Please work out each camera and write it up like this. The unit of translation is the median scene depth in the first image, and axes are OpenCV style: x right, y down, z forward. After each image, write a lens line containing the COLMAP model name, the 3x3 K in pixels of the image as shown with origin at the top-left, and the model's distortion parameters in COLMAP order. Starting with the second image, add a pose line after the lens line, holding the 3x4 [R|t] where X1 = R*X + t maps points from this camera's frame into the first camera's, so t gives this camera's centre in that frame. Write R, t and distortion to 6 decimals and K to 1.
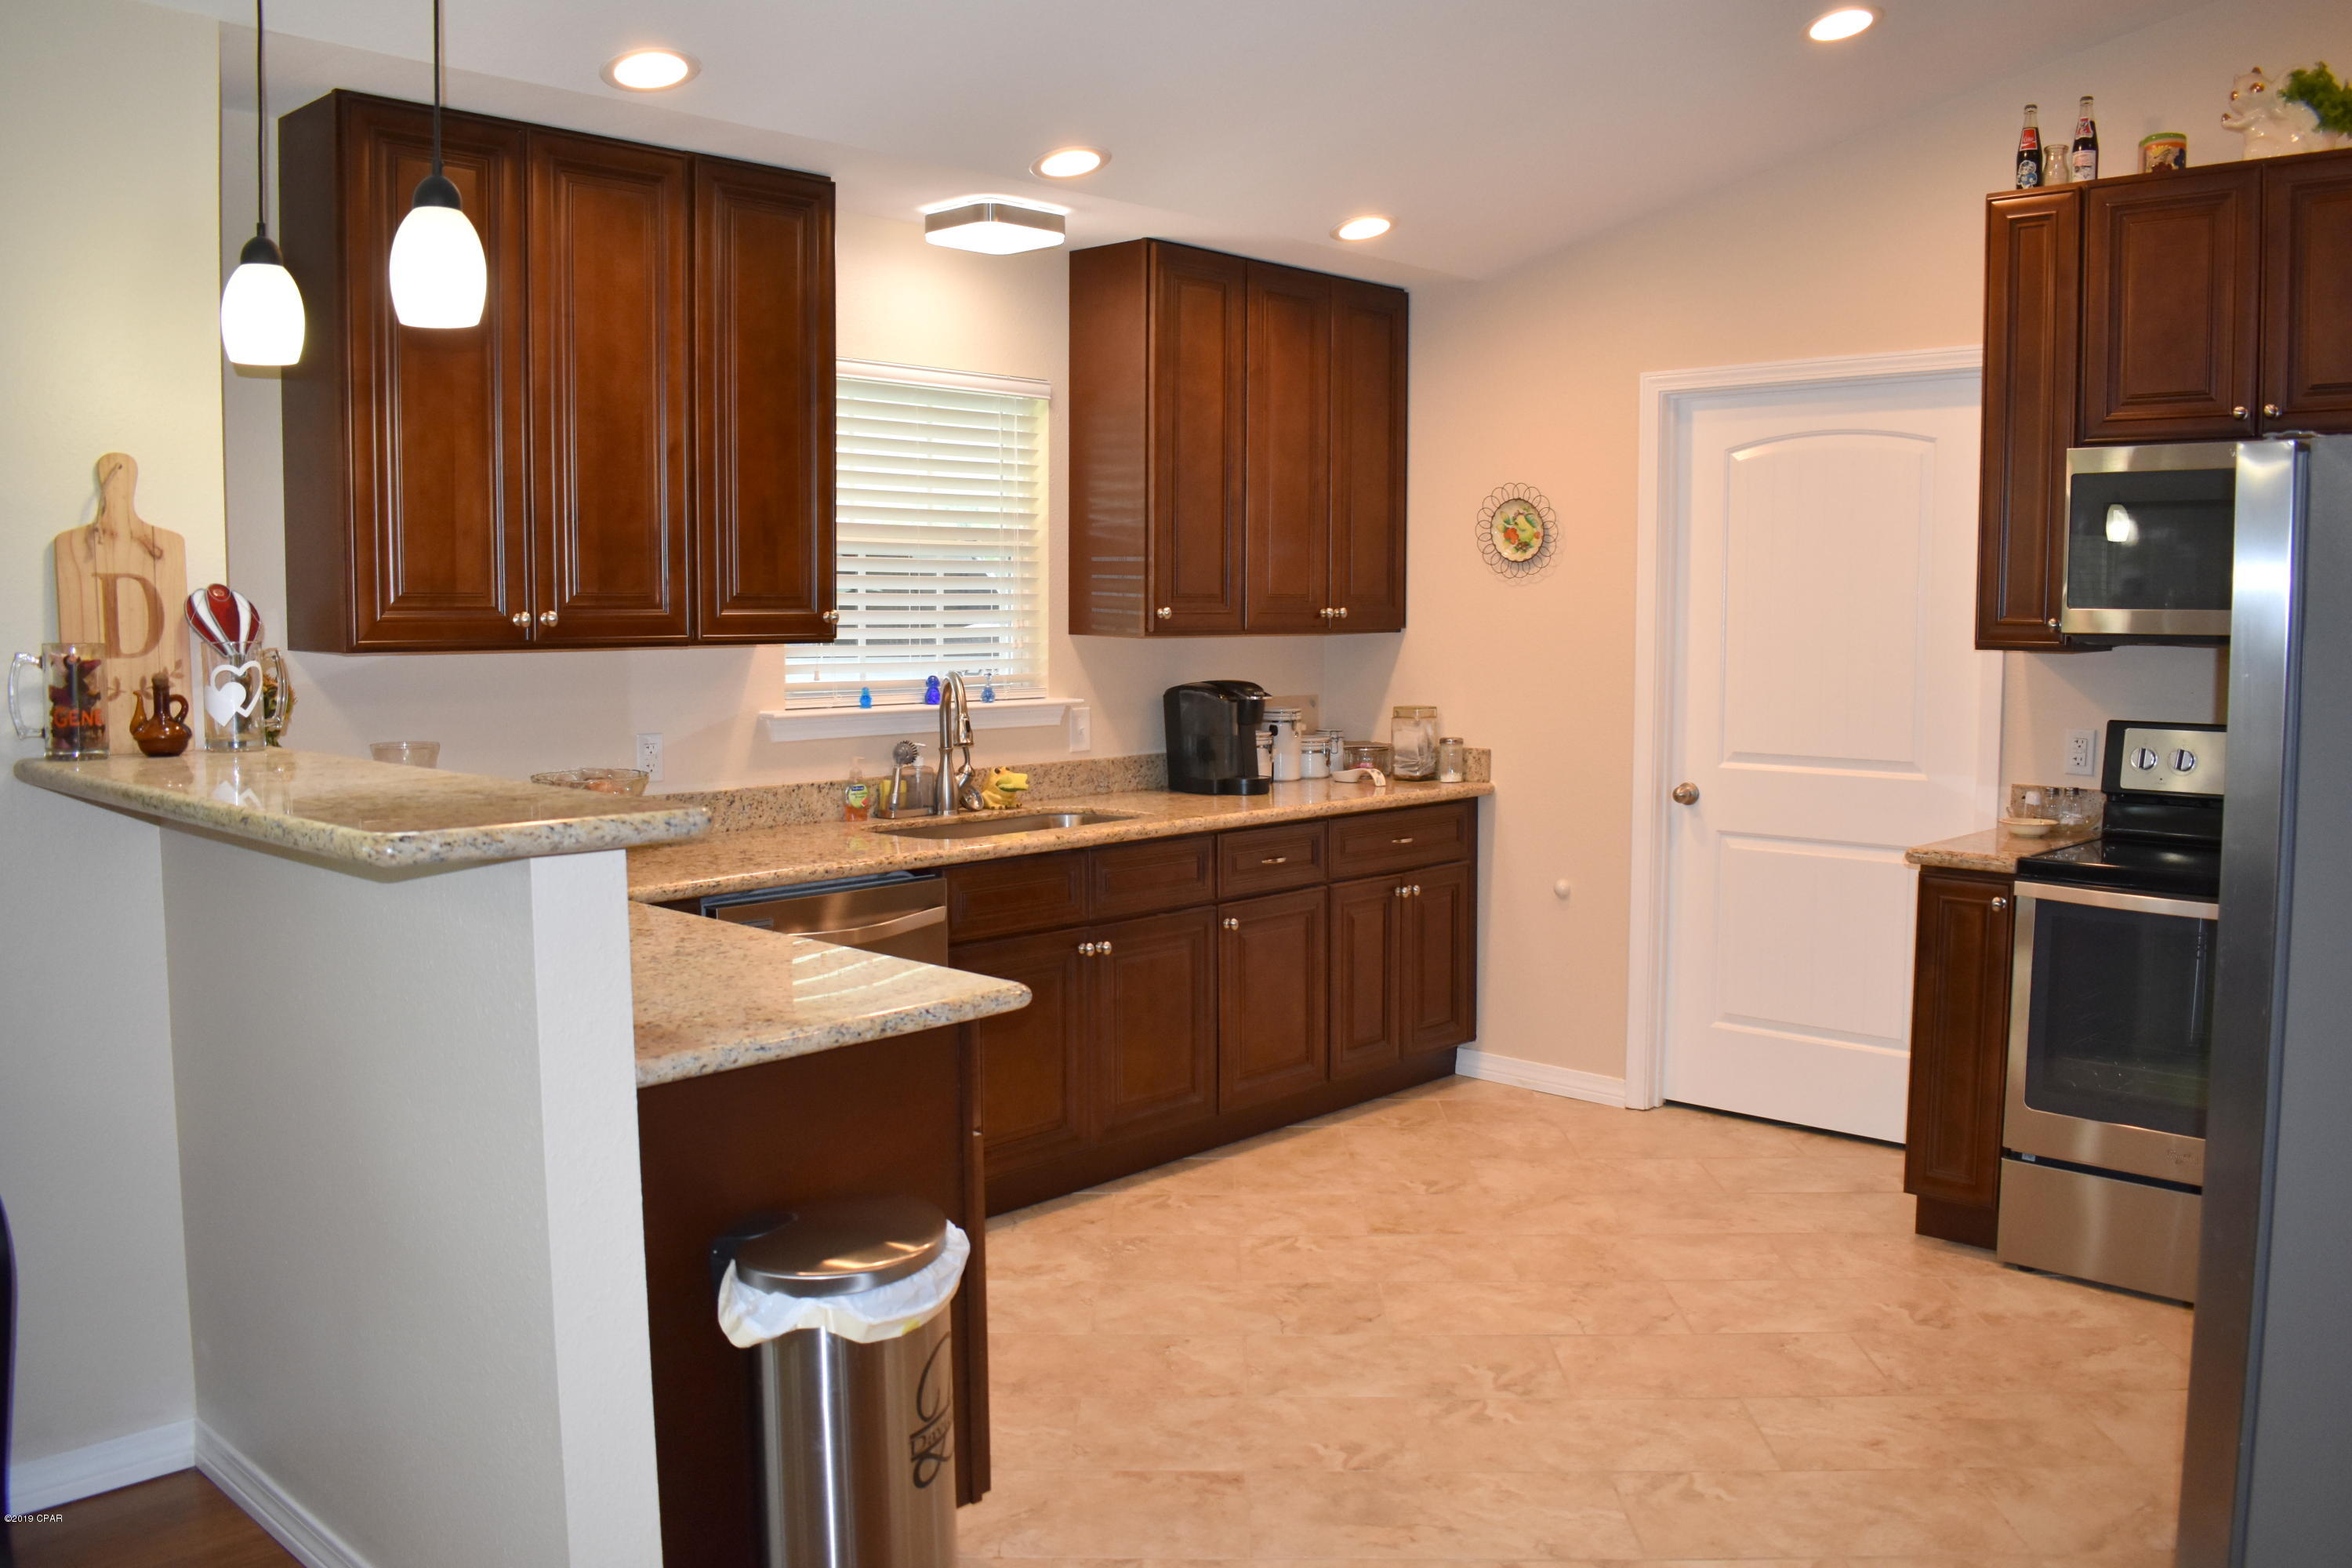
lens RADIAL K [[1893.6, 0, 1176.0], [0, 1893.6, 784.0], [0, 0, 1]] dist [-0.100634, 0.037334]
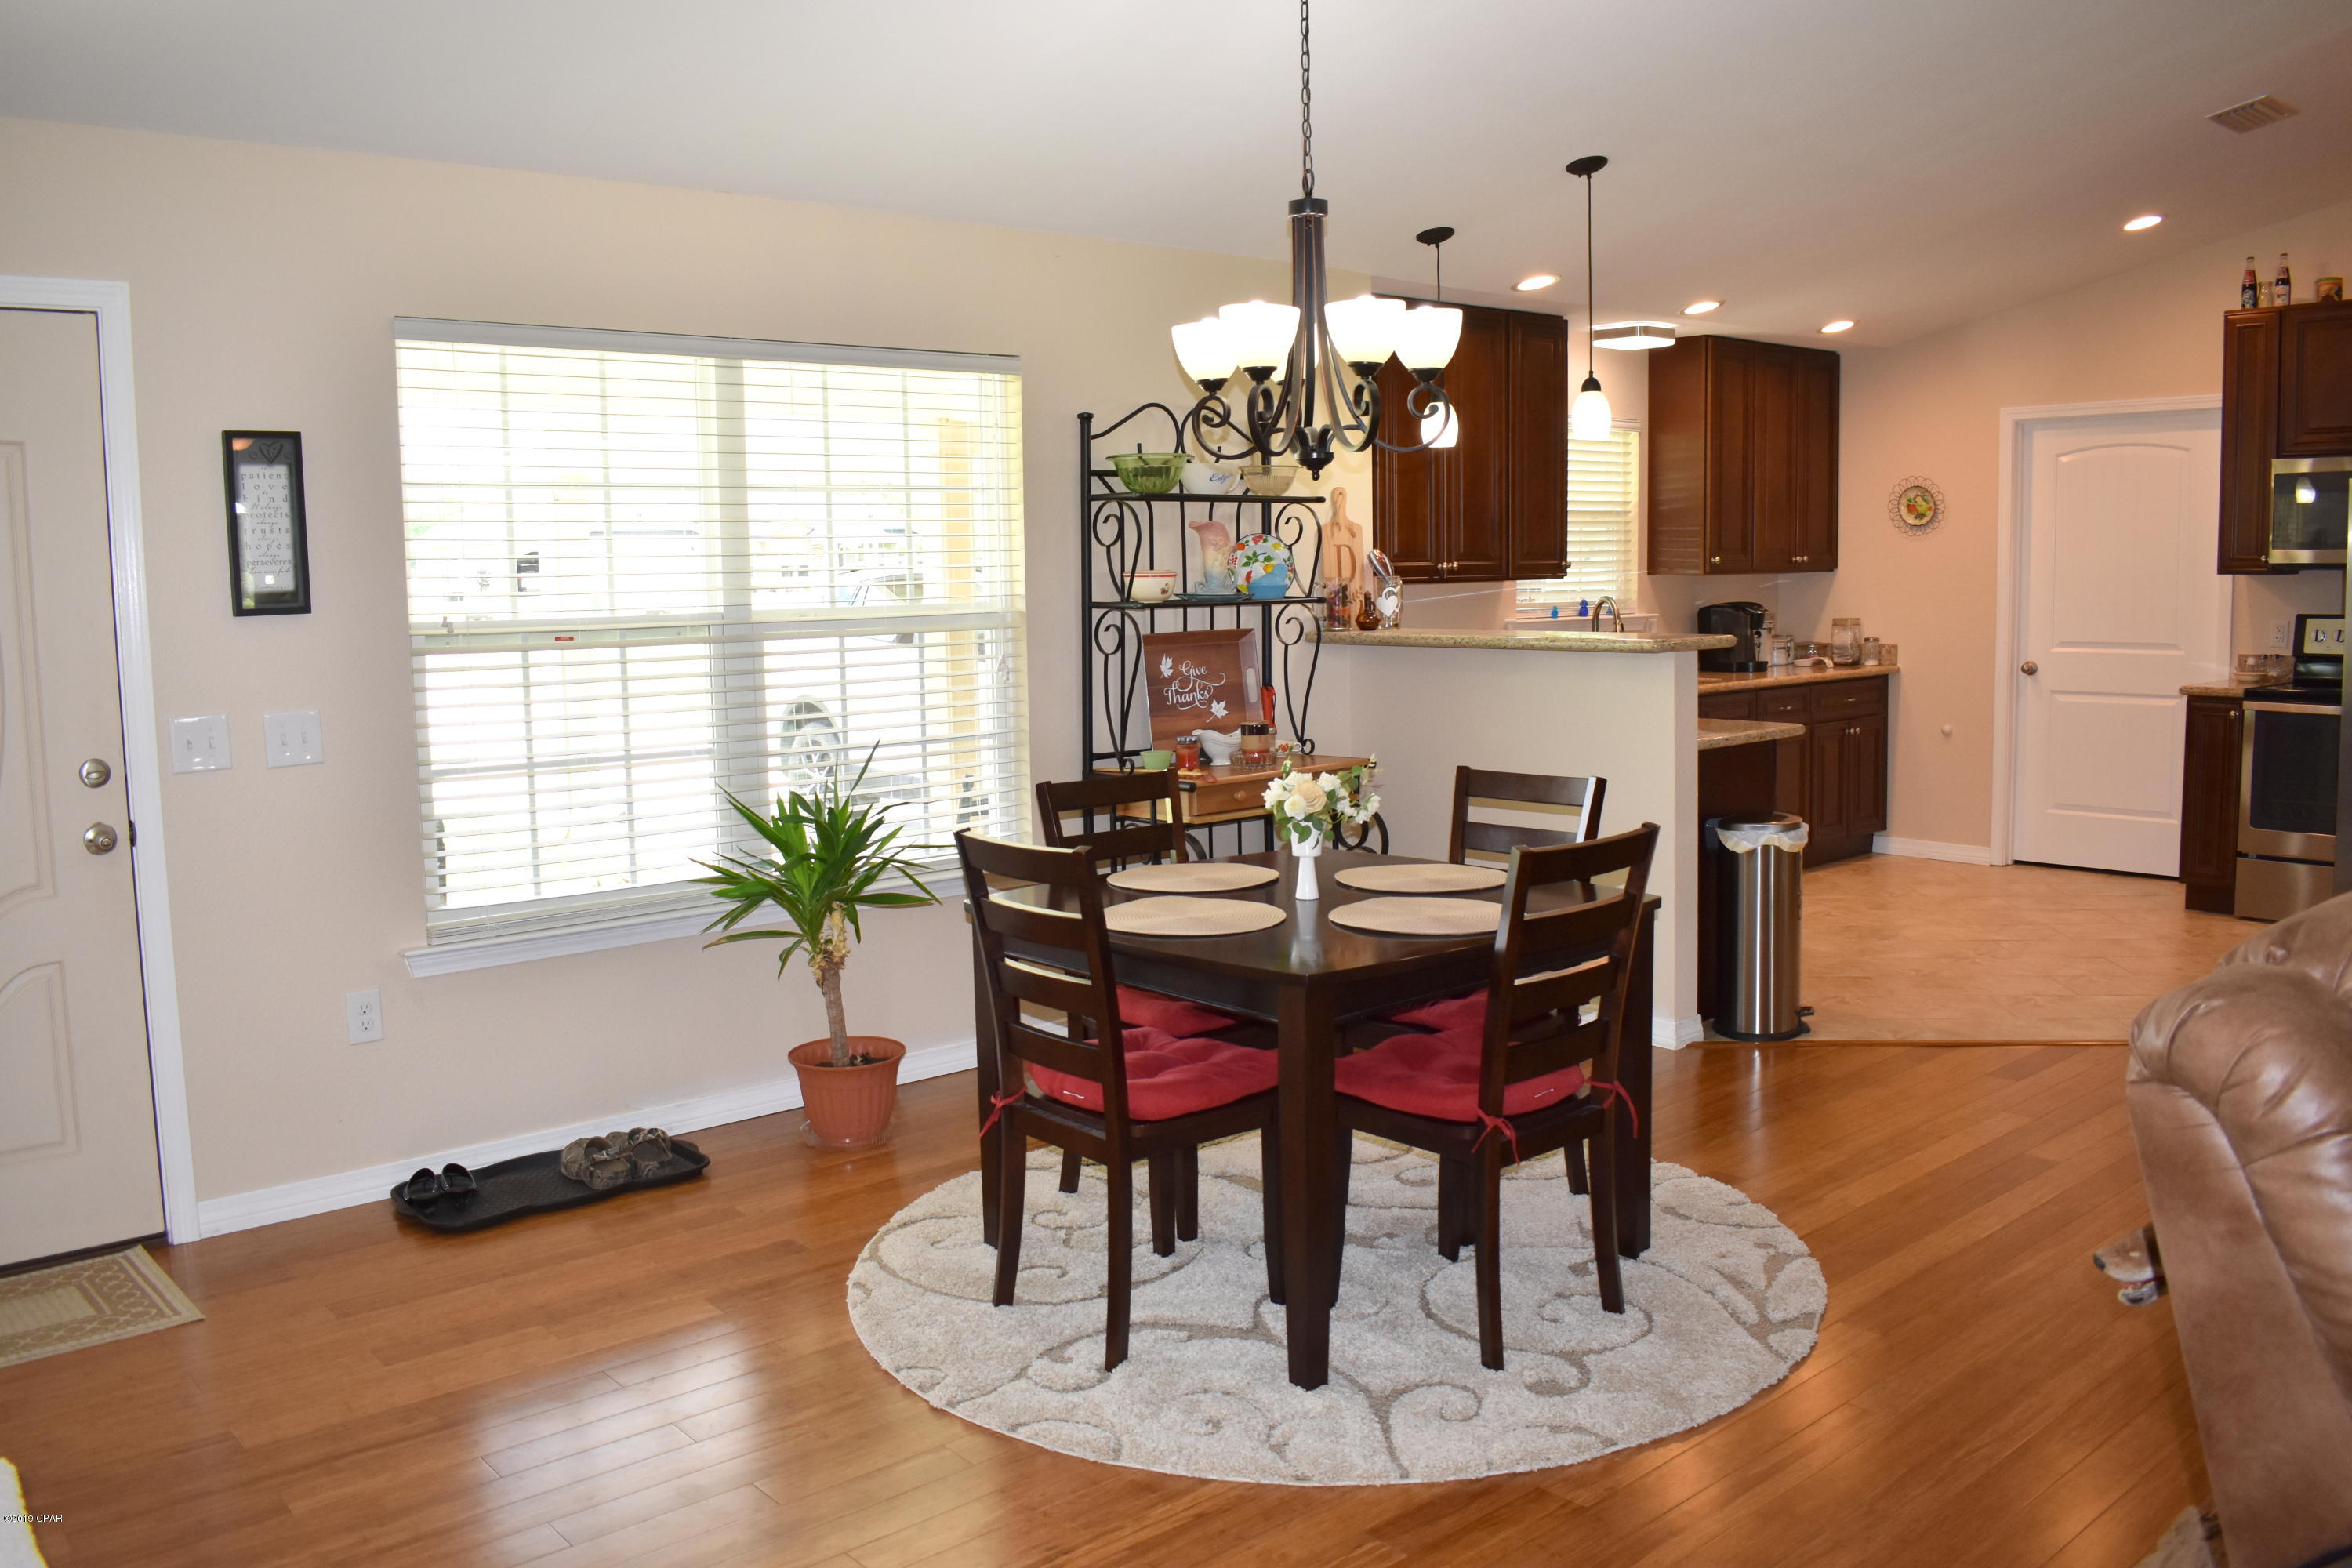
lens RADIAL K [[1893.6, 0, 1176.0], [0, 1893.6, 784.0], [0, 0, 1]] dist [-0.100634, 0.037334]
pose [[0.996266, -0.010125, -0.085743, -0.361928], [0.012026, 0.999693, 0.021677, 0.068712], [0.085497, -0.022627, 0.996081, -0.732390]]
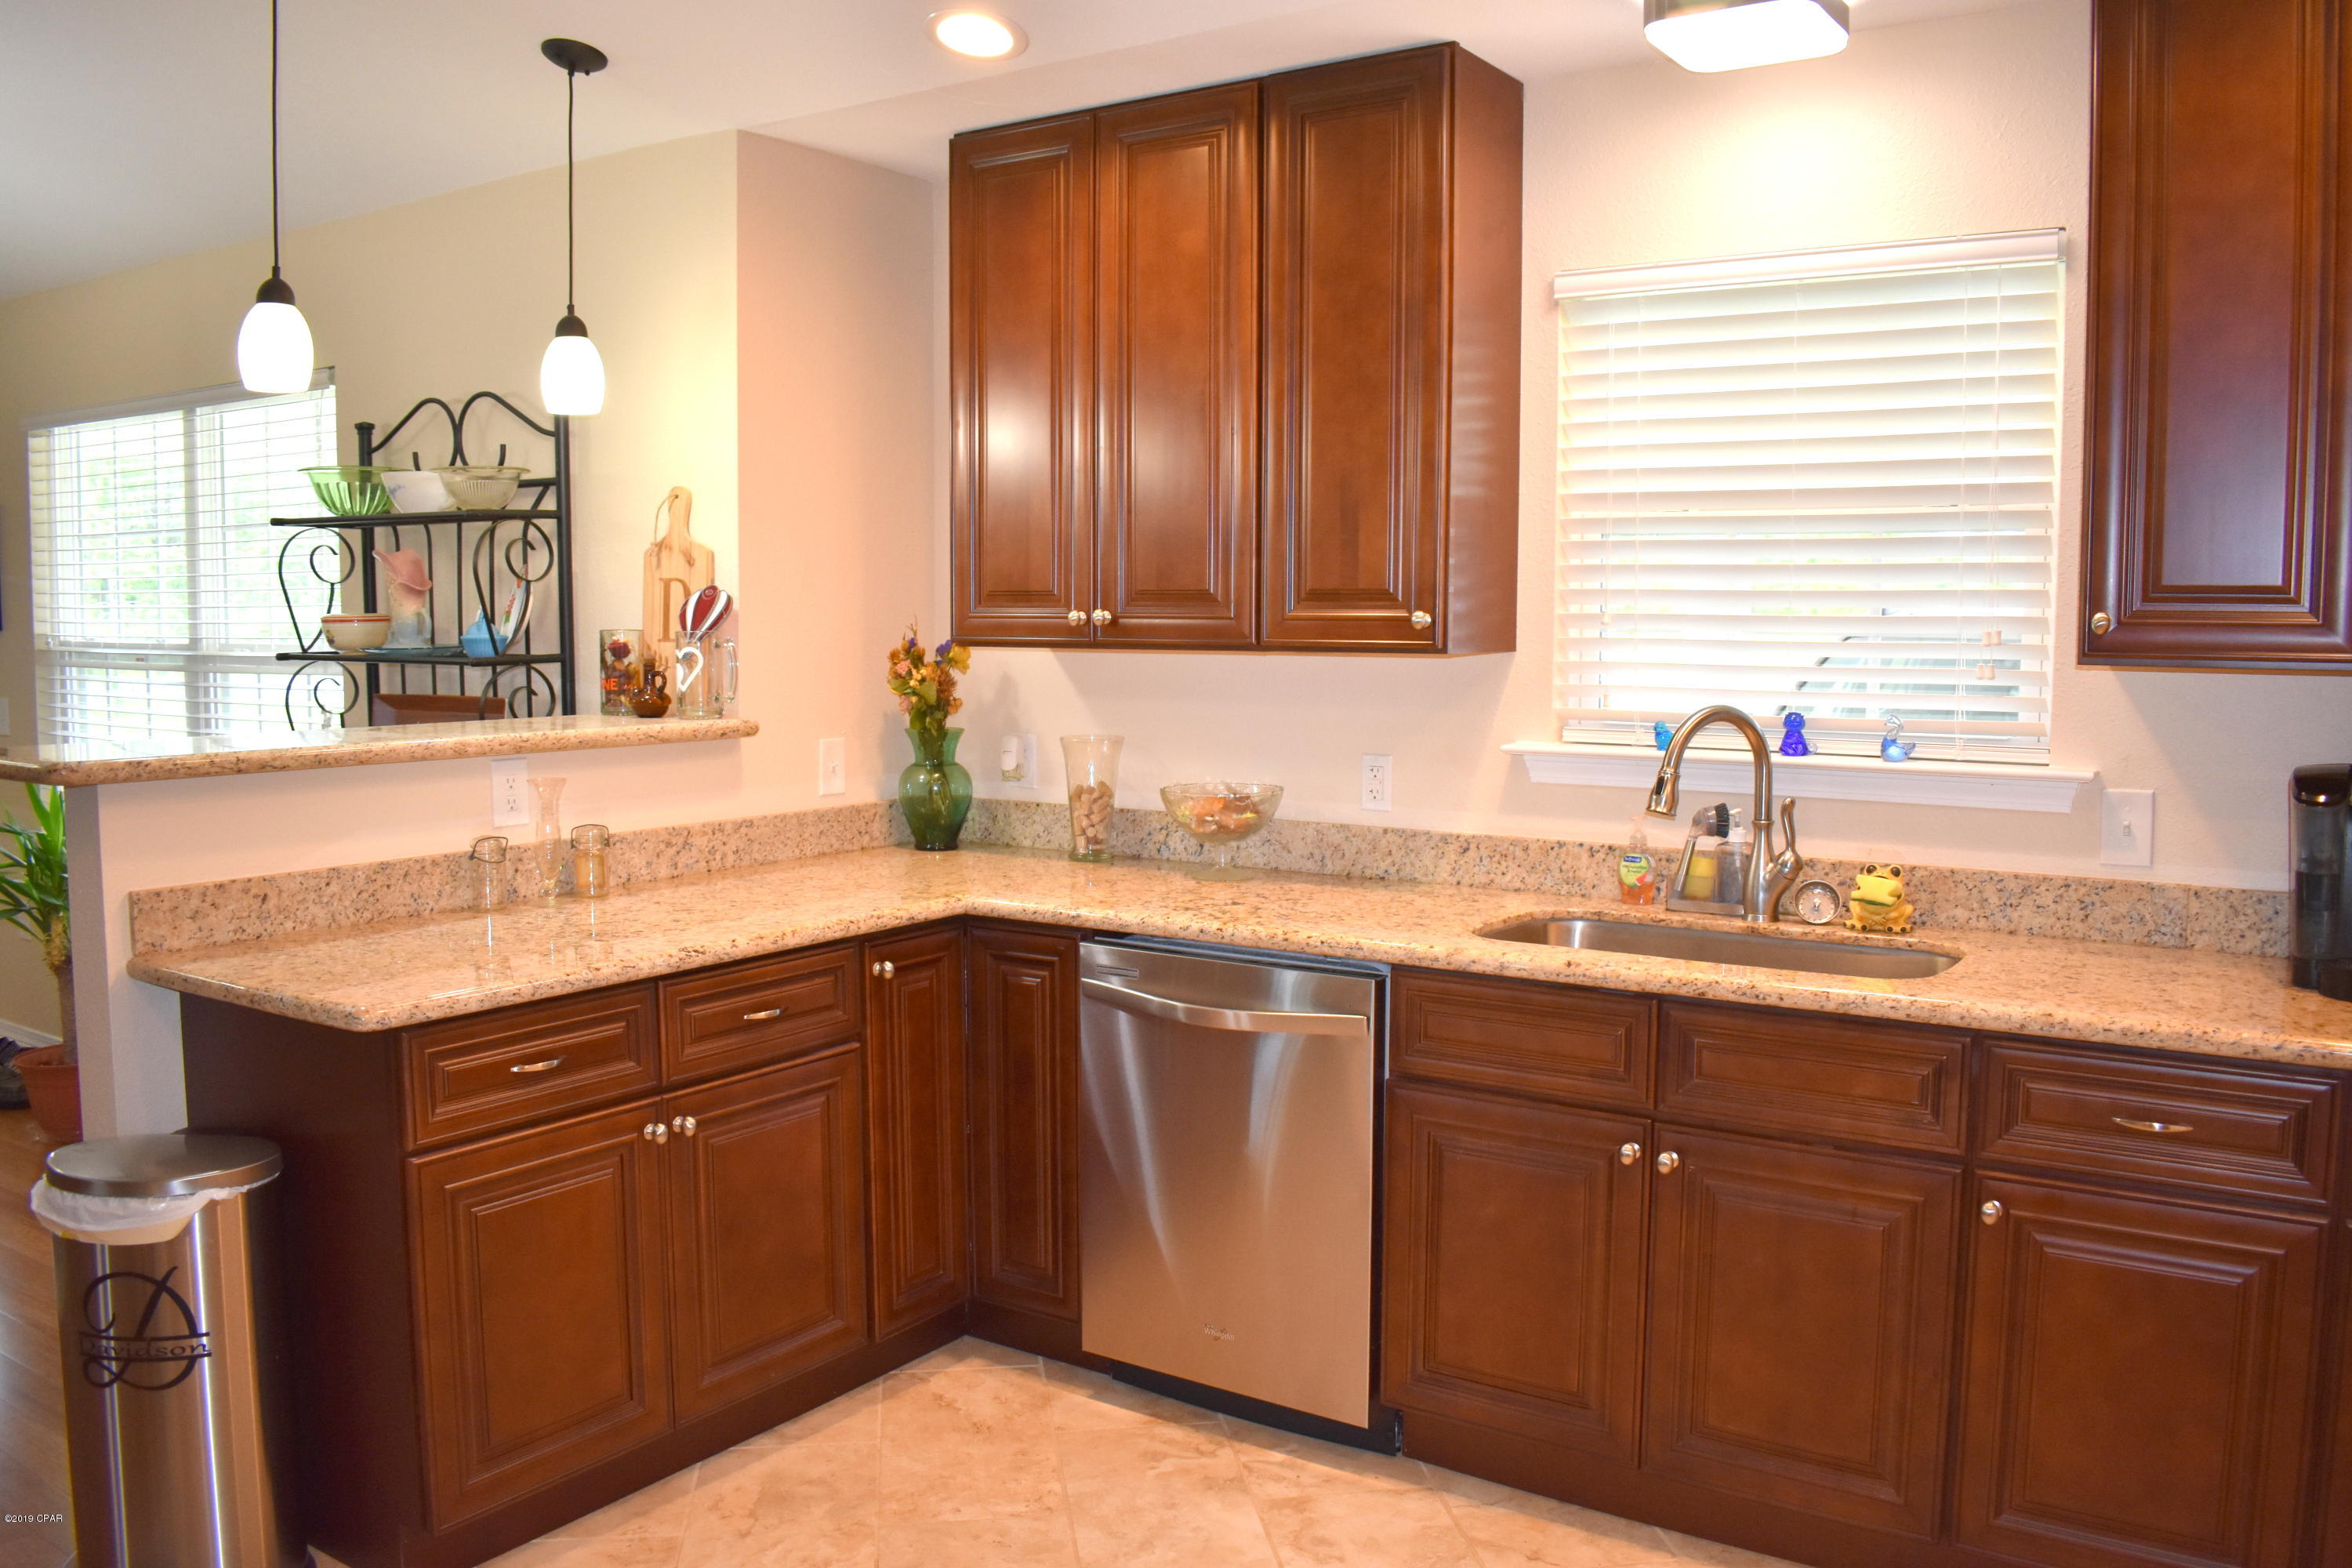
lens RADIAL K [[1893.6, 0, 1176.0], [0, 1893.6, 784.0], [0, 0, 1]] dist [-0.100634, 0.037334]
pose [[0.162232, 0.092055, -0.982449, 0.503208], [-0.092629, 0.992663, 0.077716, -0.065465], [0.982395, 0.078396, 0.169569, 0.700589]]
